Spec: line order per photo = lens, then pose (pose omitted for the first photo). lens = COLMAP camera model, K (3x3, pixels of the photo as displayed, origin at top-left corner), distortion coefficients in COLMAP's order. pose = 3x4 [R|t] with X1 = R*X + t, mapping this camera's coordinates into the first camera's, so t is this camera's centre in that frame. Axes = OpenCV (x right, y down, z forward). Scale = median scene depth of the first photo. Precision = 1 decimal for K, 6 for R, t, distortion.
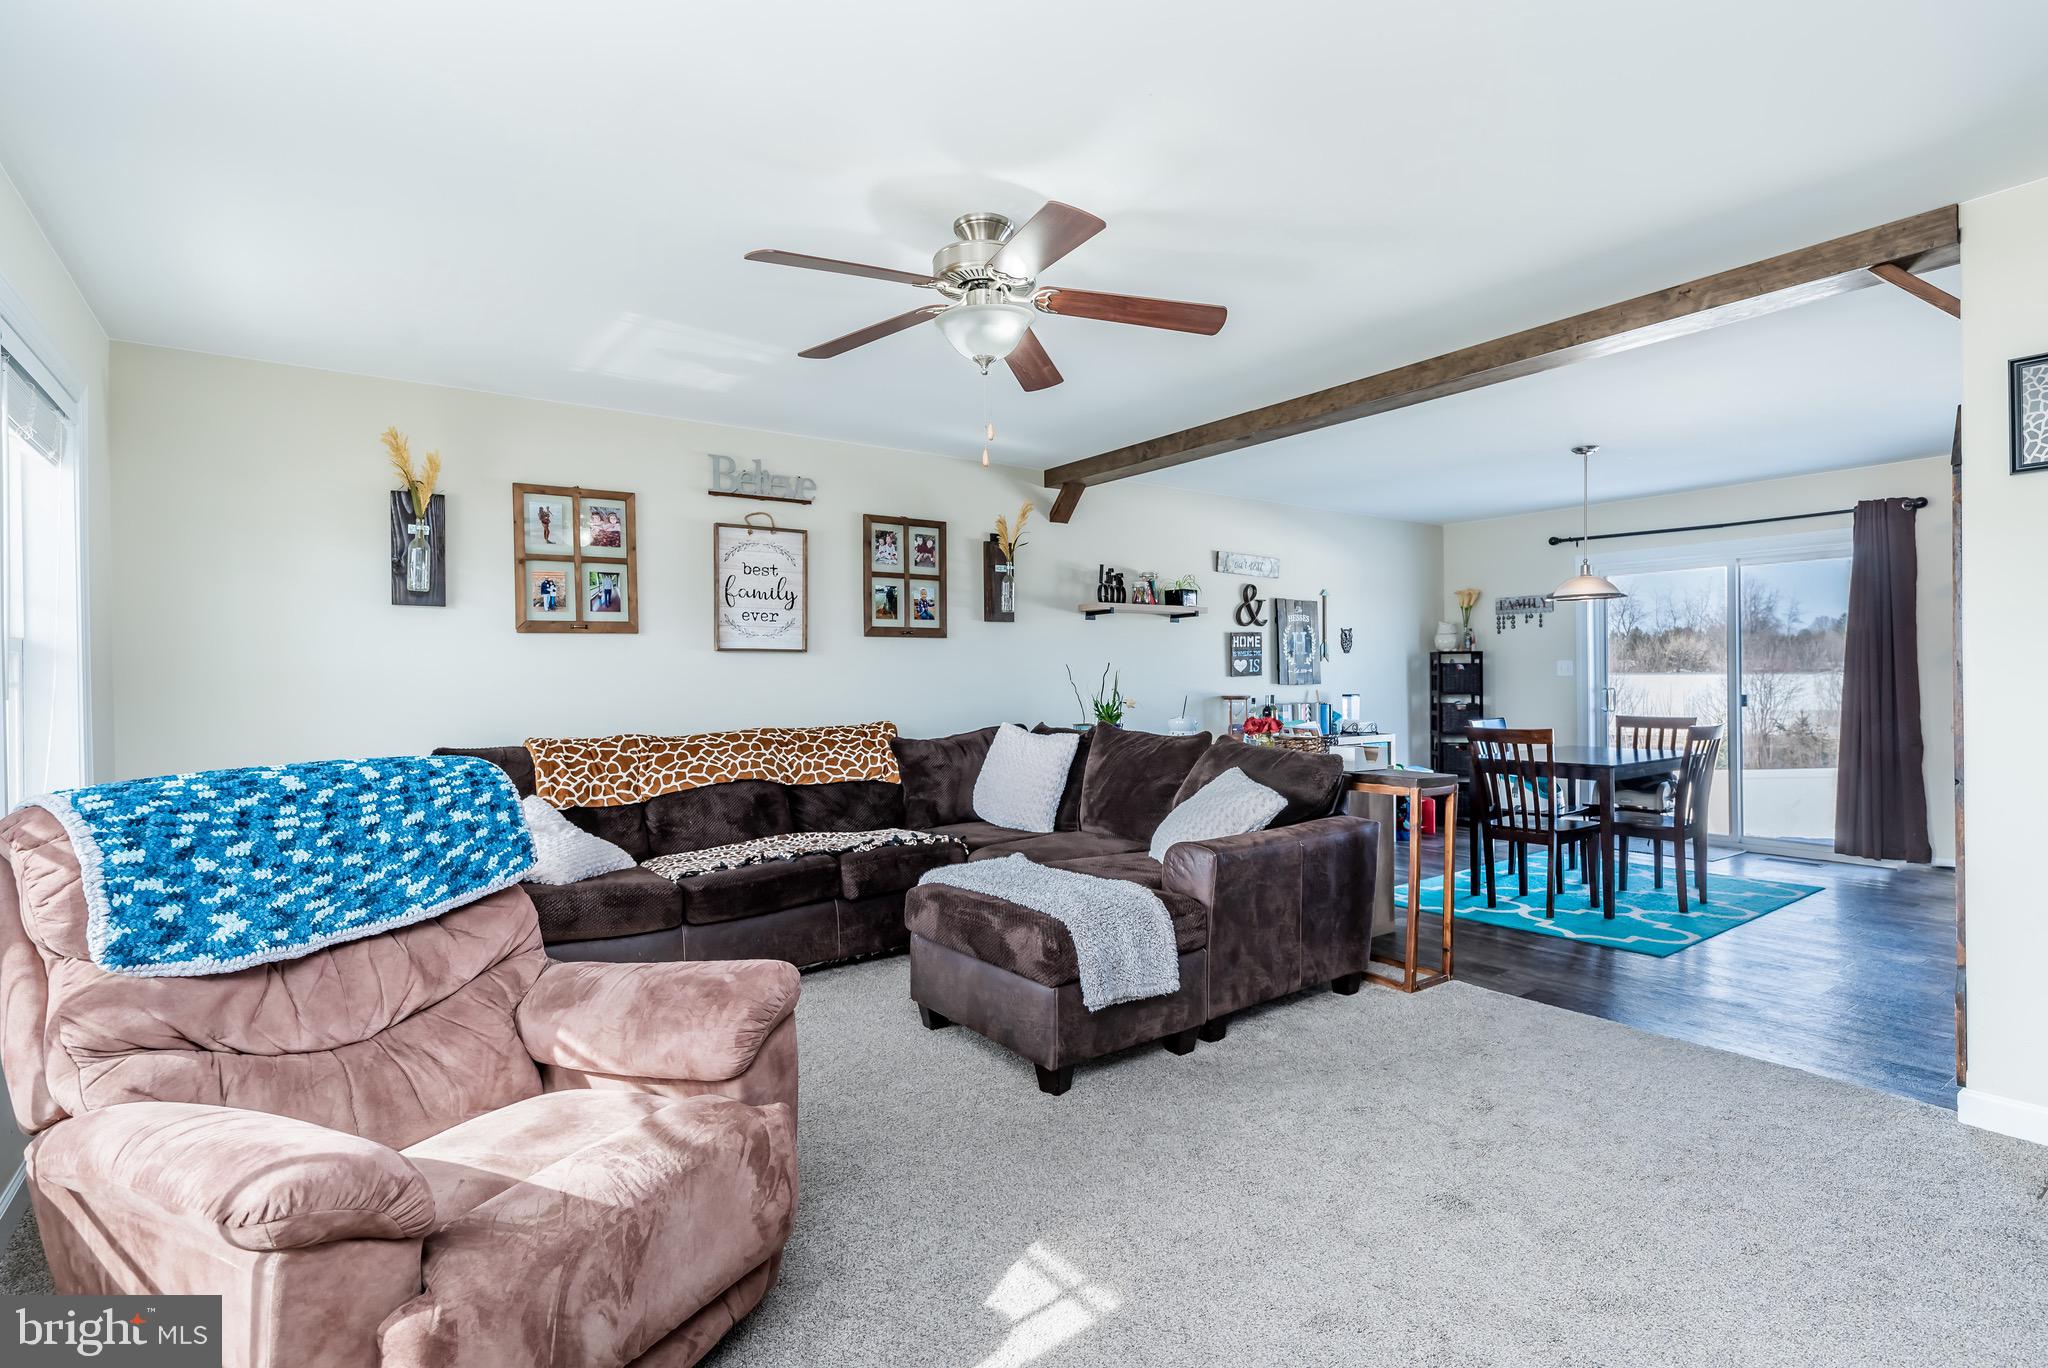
lens RADIAL K [[1012.4, 0, 1031.3], [0, 1012.4, 678.3], [0, 0, 1]] dist [0.011210, -0.001327]
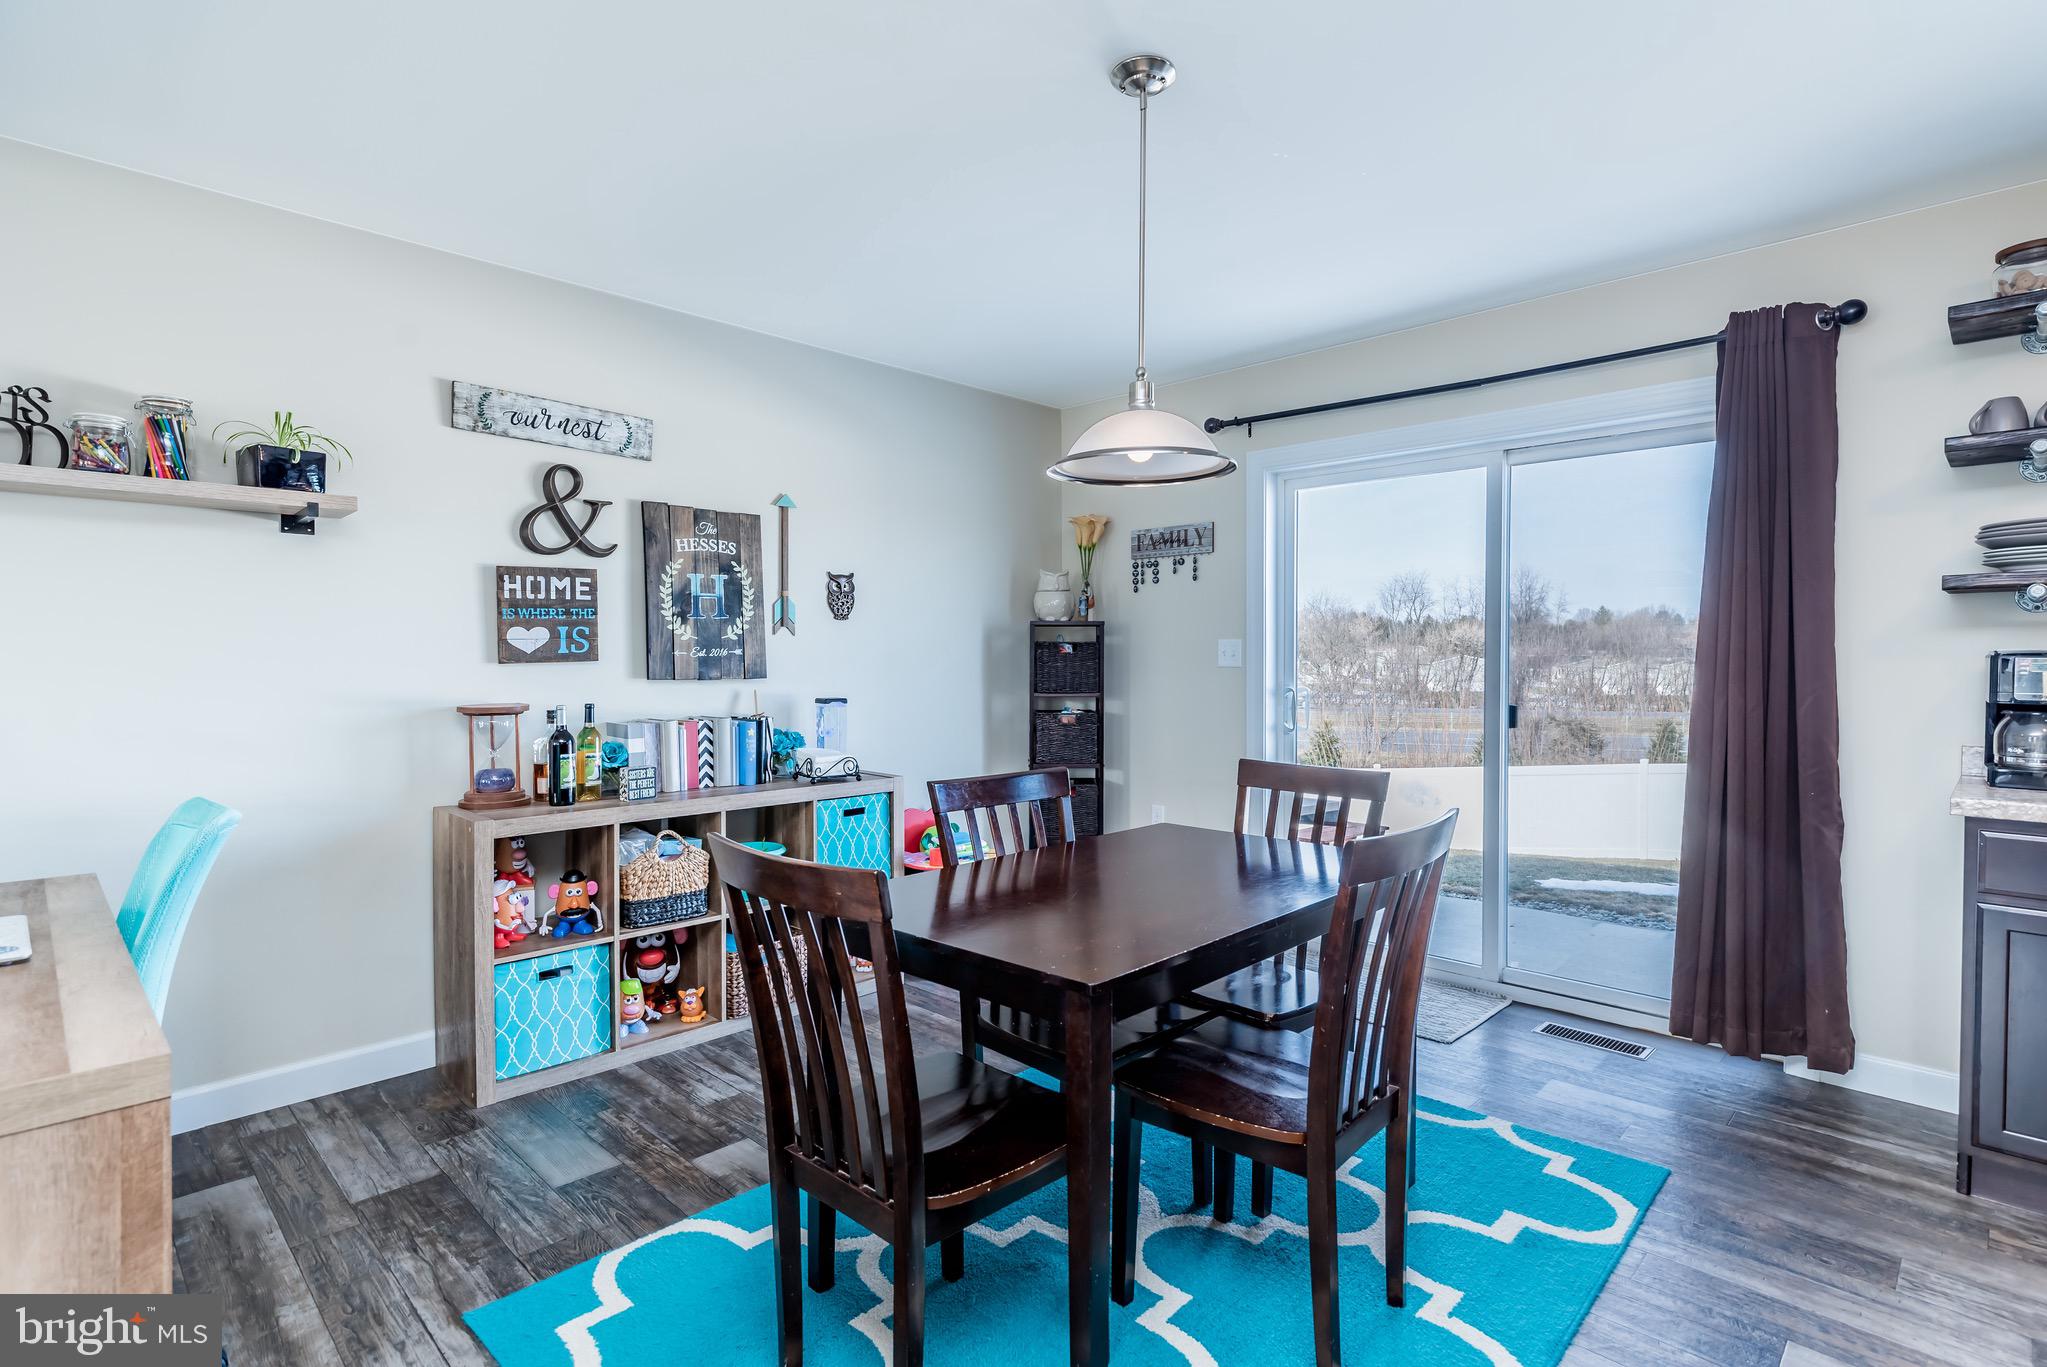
lens RADIAL K [[1011.9, 0, 1058.3], [0, 1011.9, 676.8], [0, 0, 1]] dist [0.011210, -0.001327]
pose [[0.983004, 0.006015, 0.183483, 0.338040], [-0.009201, 0.999821, 0.016520, -0.005300], [-0.183351, -0.017928, 0.982884, 0.478054]]
